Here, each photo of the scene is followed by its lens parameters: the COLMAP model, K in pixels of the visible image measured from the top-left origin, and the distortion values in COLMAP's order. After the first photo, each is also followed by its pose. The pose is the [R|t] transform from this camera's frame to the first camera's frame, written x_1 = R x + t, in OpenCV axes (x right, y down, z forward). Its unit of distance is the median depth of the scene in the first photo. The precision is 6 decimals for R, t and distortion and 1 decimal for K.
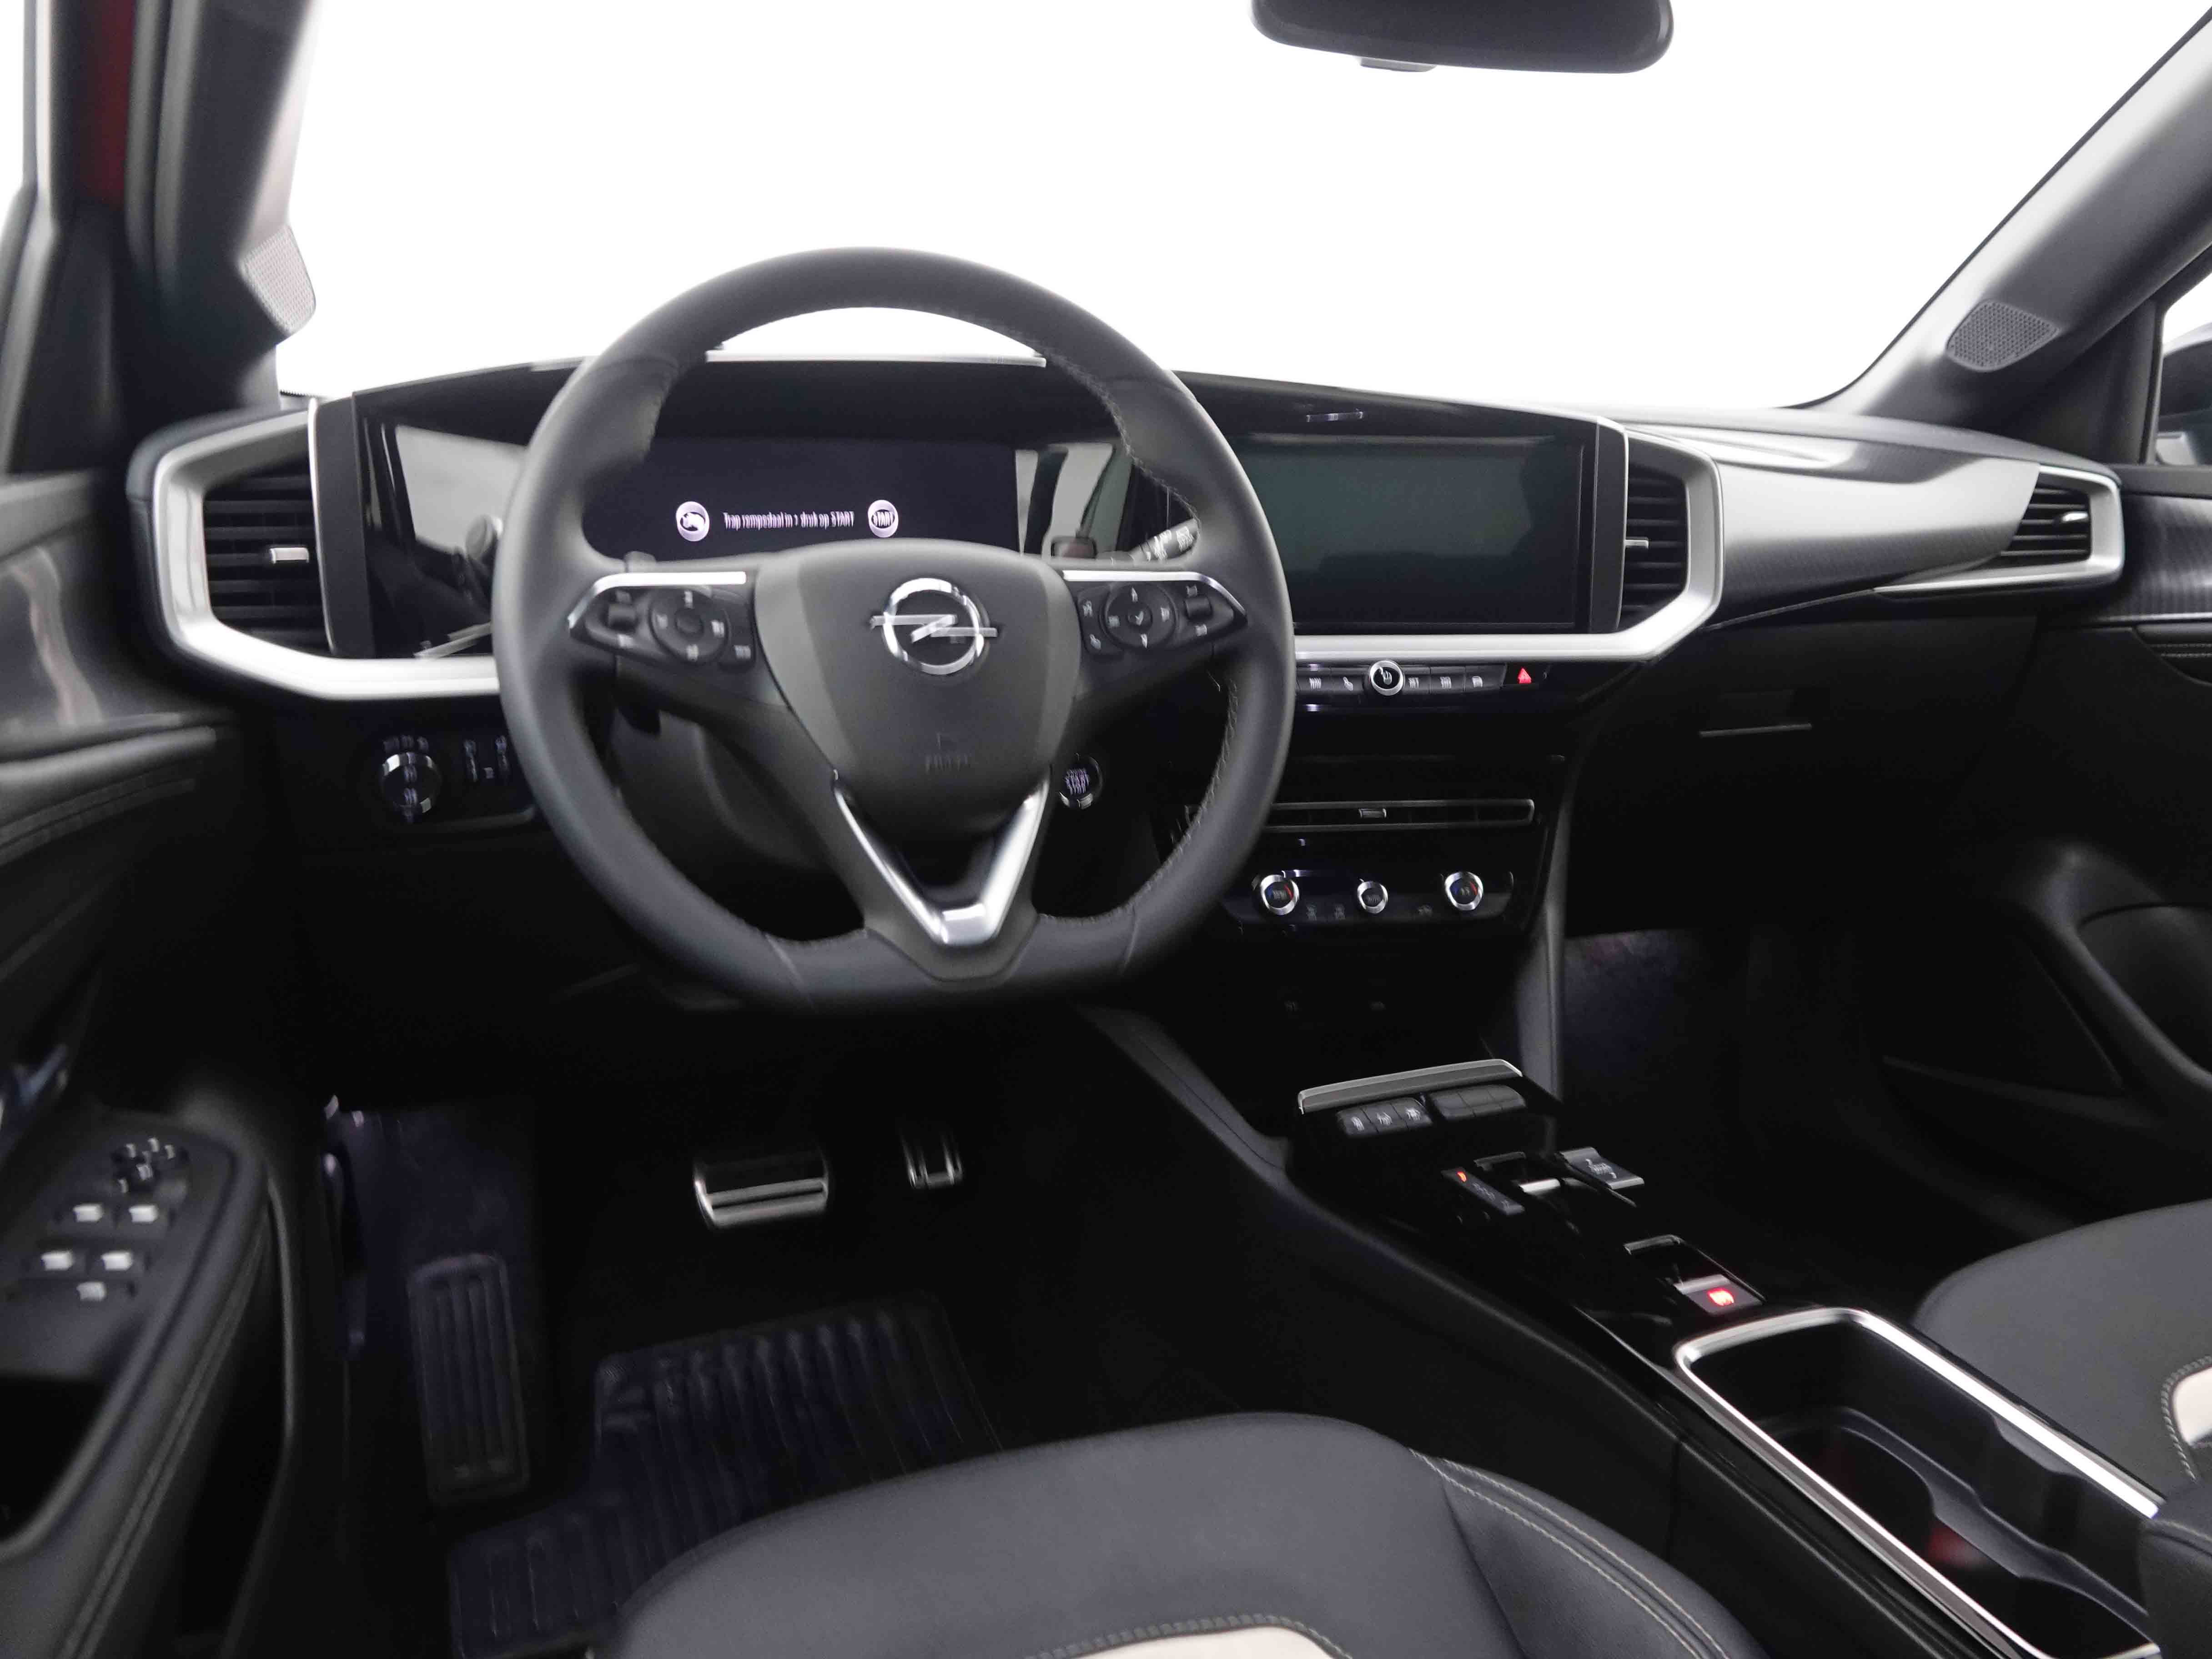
lens RADIAL K [[1744.8, 0, 1096.2], [0, 1744.8, 838.4], [0, 0, 1]] dist [0.015186, -0.031813]
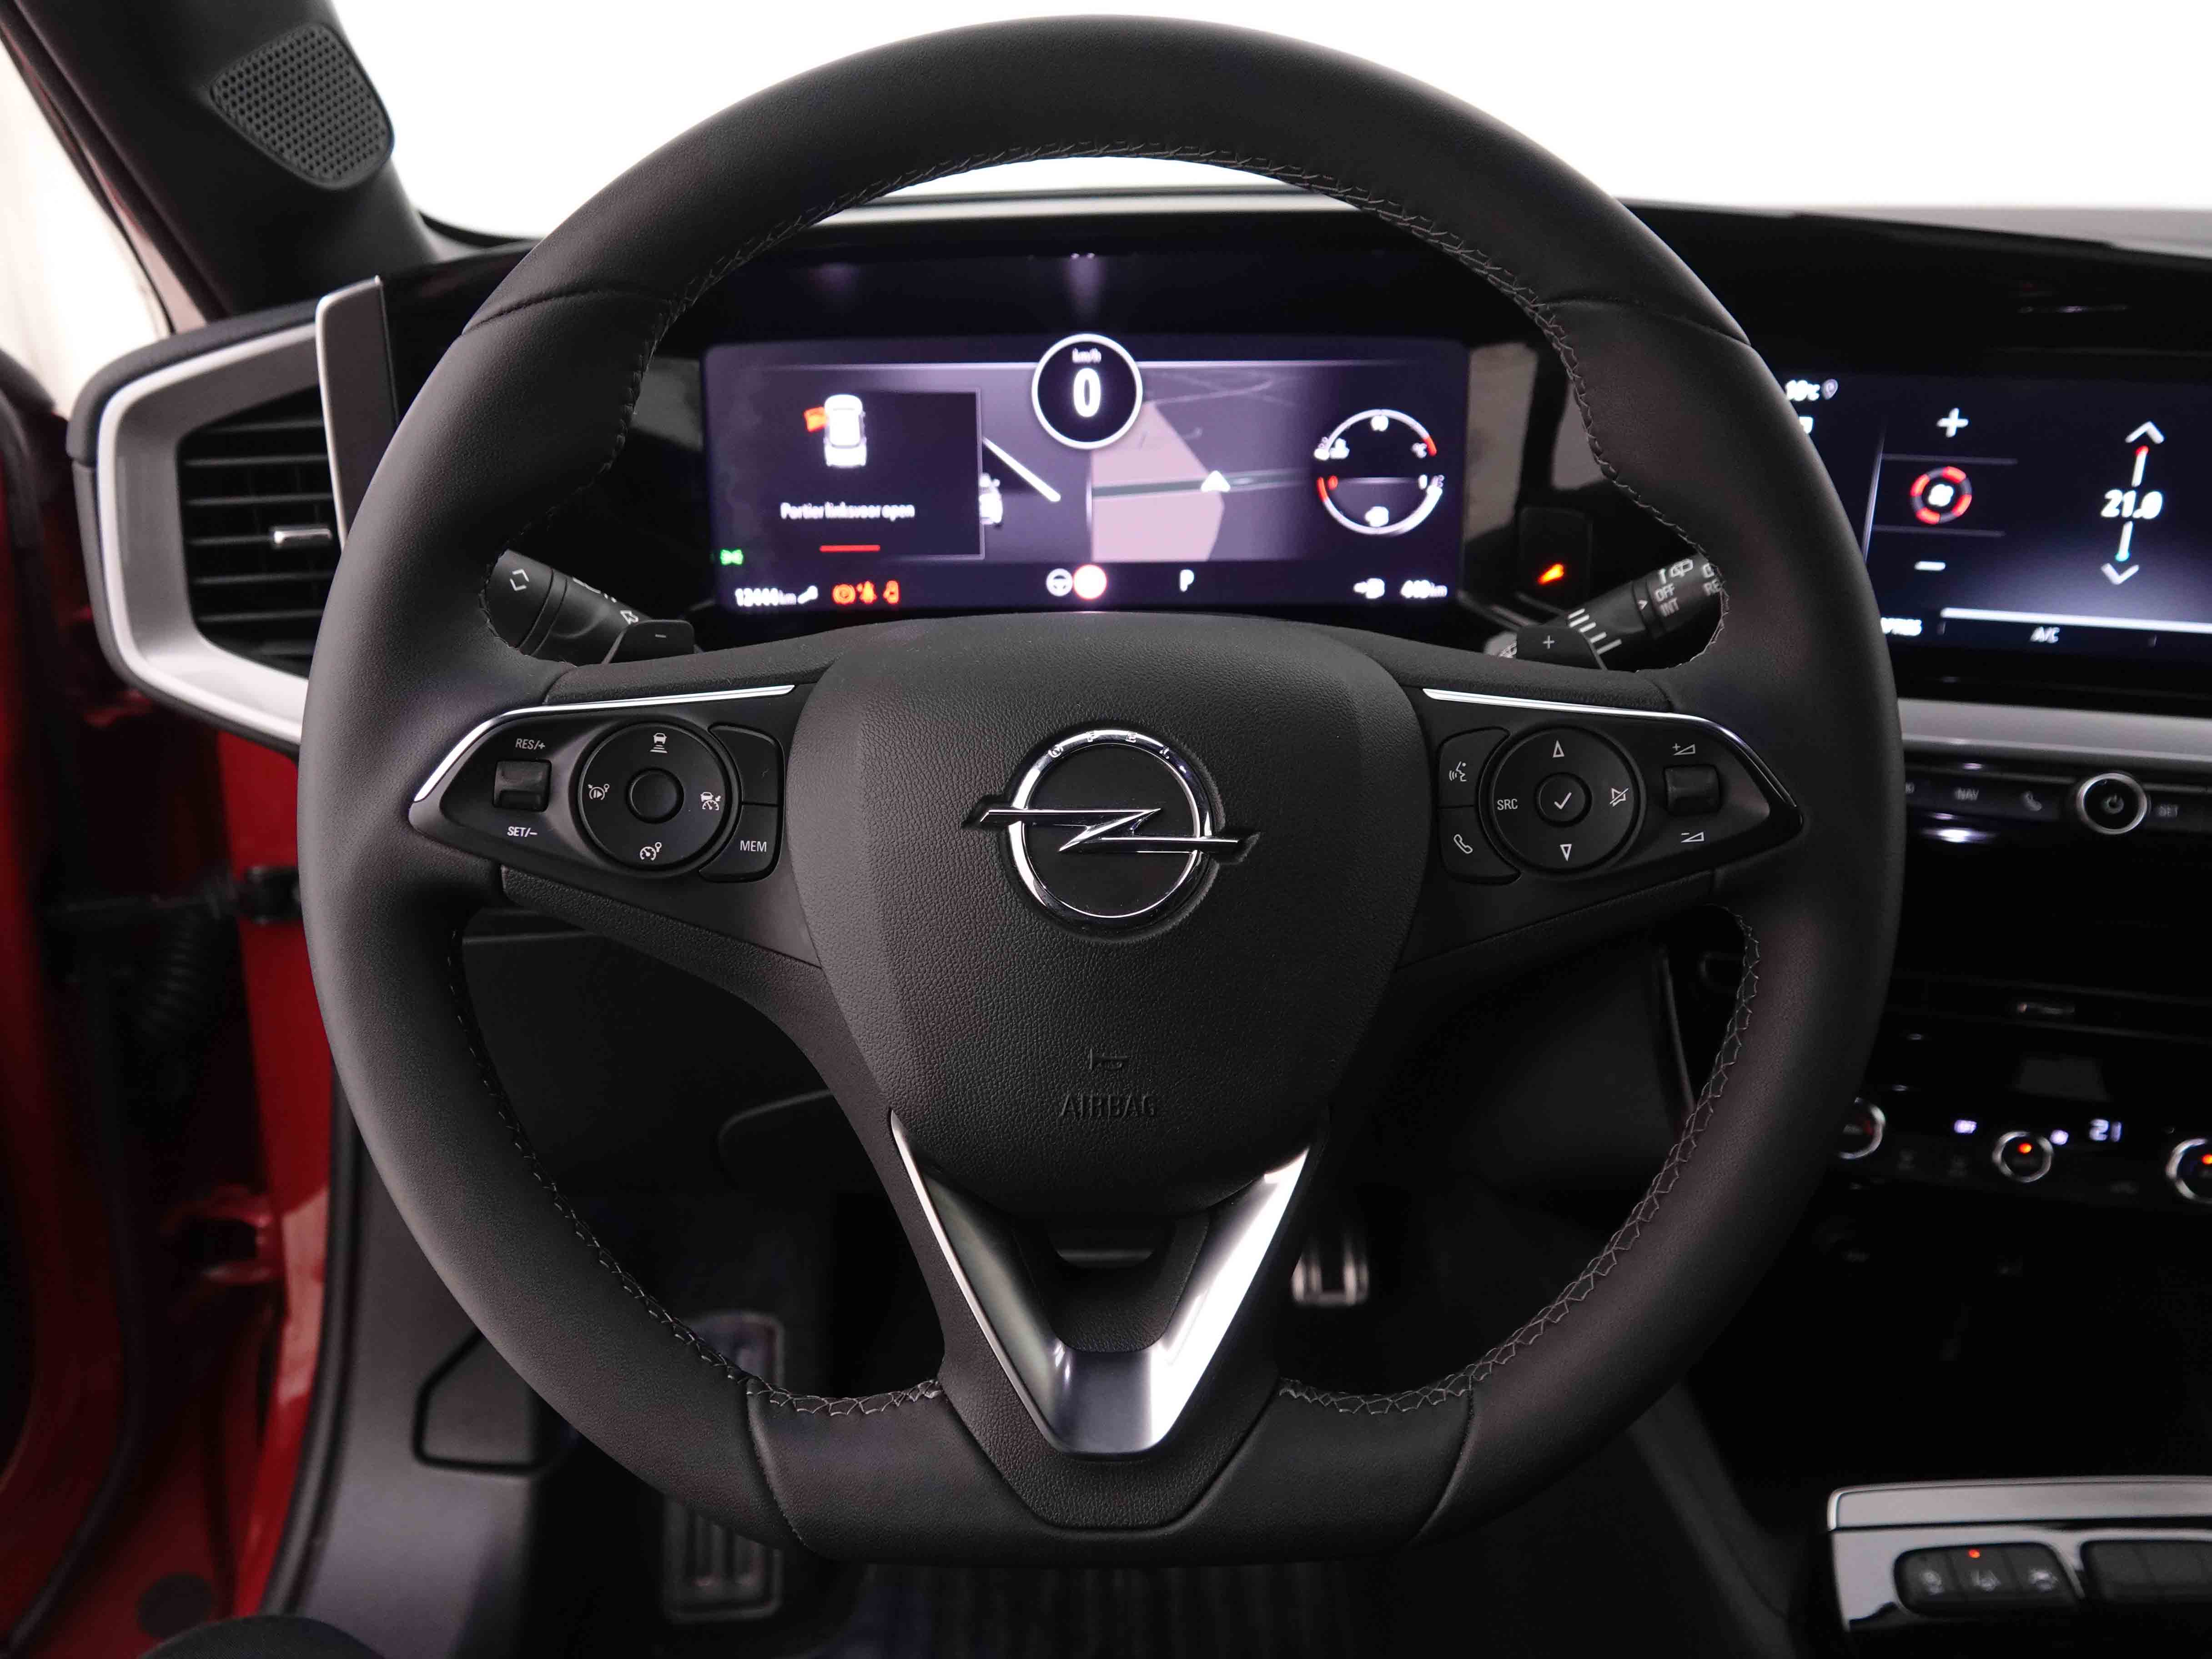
lens RADIAL K [[1744.8, 0, 1088.0], [0, 1744.8, 839.6], [0, 0, 1]] dist [0.015186, -0.031813]
pose [[0.936854, 0.114324, -0.330505, 0.063177], [-0.069539, 0.987084, 0.144323, -0.176227], [0.342736, -0.112227, 0.932704, 0.492669]]
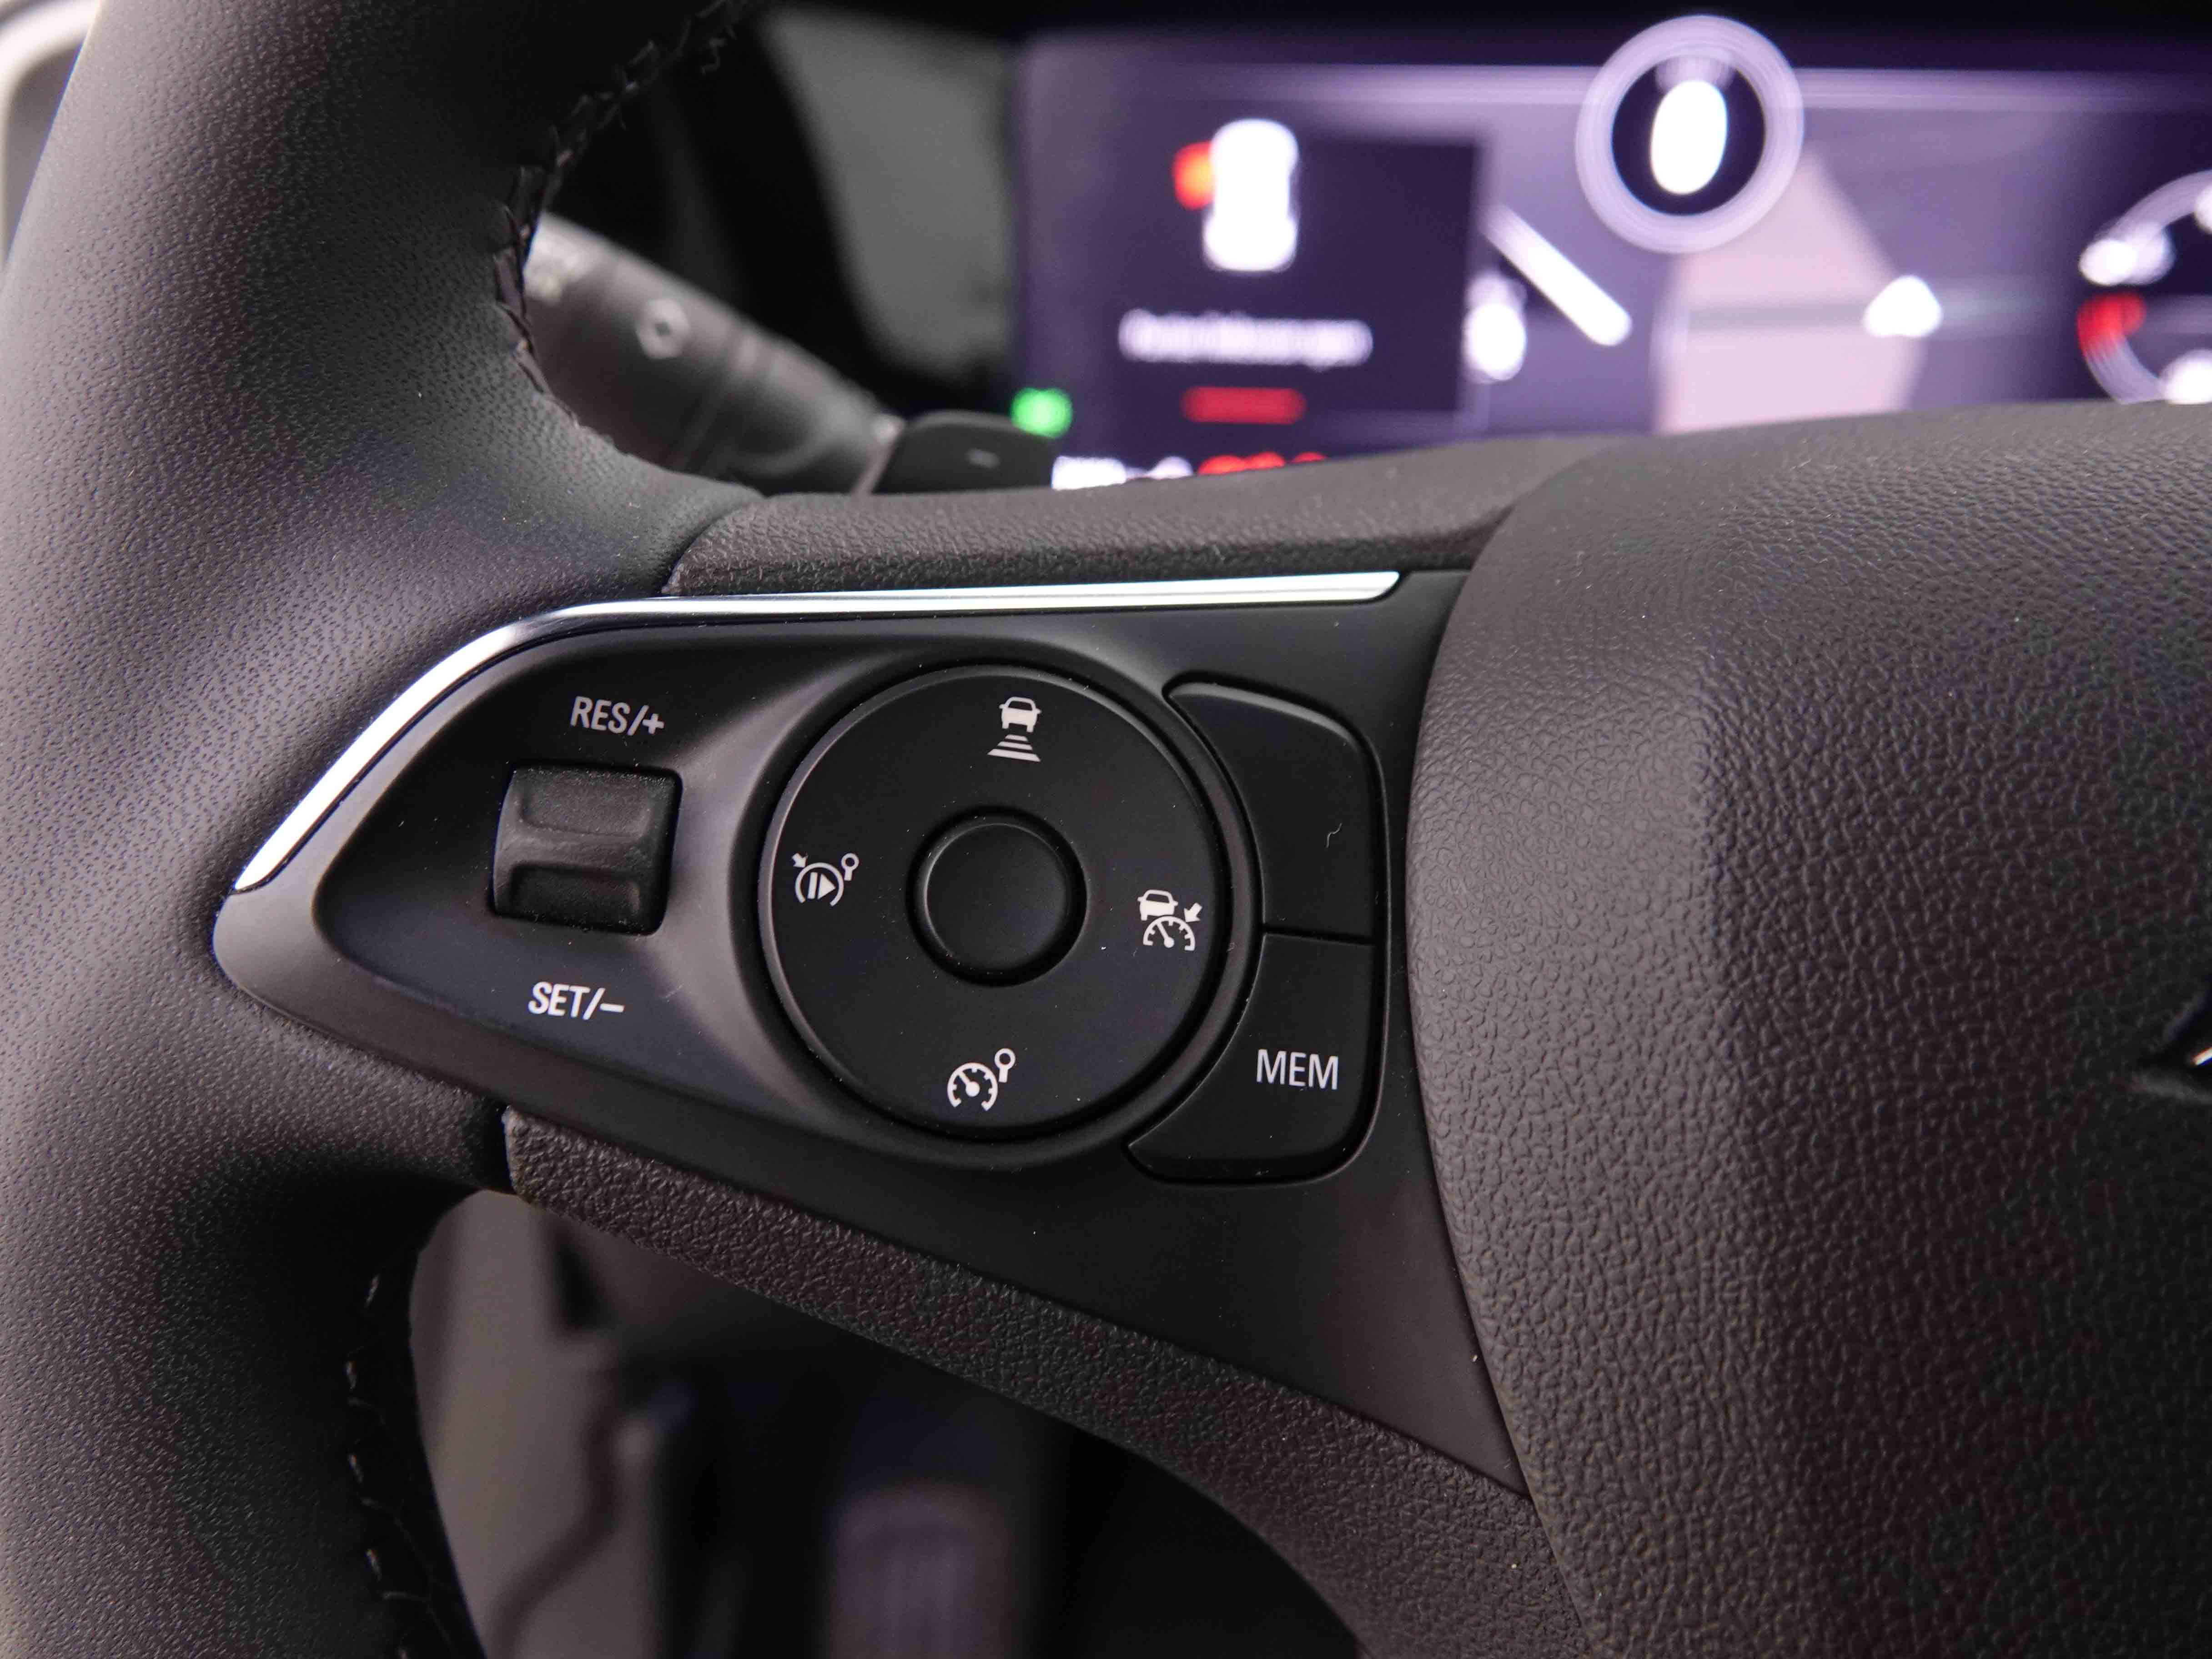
lens RADIAL K [[1744.8, 0, 1106.9], [0, 1744.8, 822.6], [0, 0, 1]] dist [0.015186, -0.031813]
pose [[0.899430, 0.146397, -0.411818, -0.144657], [-0.098402, 0.985871, 0.135554, -0.137088], [0.425845, -0.081397, 0.901128, 0.777665]]
